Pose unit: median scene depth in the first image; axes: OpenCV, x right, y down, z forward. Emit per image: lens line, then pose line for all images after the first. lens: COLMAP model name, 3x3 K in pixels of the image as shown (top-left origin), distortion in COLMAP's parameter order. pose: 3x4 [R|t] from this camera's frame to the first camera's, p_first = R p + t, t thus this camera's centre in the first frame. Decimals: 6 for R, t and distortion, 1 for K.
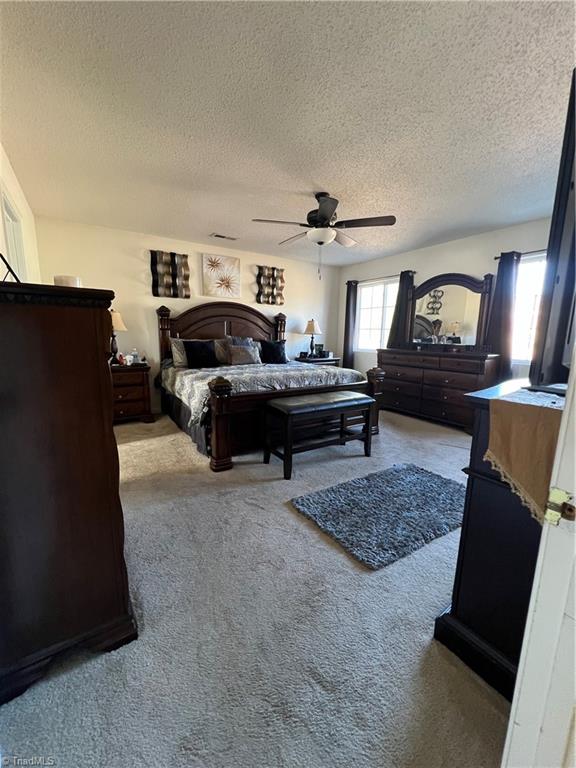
lens RADIAL K [[310.9, 0, 282.8], [0, 310.9, 384.5], [0, 0, 1]] dist [0.000857, 0.000063]
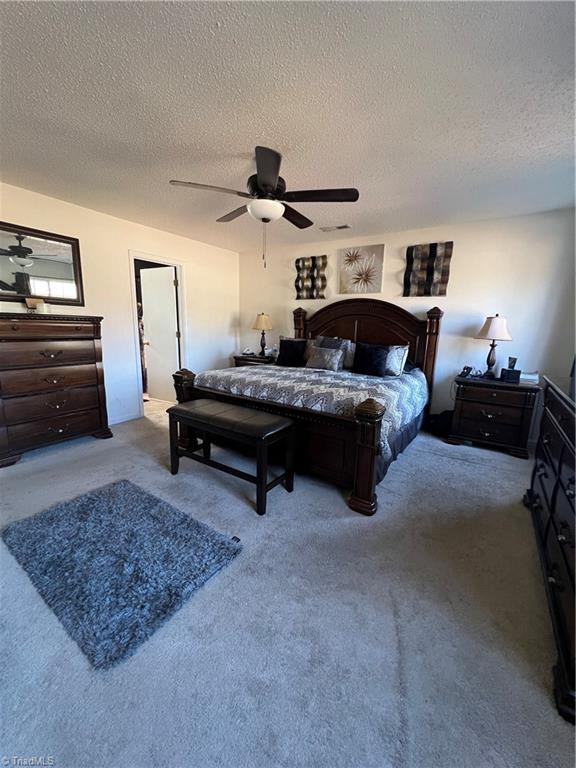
lens RADIAL K [[310.9, 0, 283.9], [0, 310.9, 384.6], [0, 0, 1]] dist [0.000857, 0.000063]
pose [[0.397326, 0.167772, -0.902211, 0.575651], [-0.169059, 0.979701, 0.107729, -0.088285], [0.901971, 0.109723, 0.417624, 0.477163]]
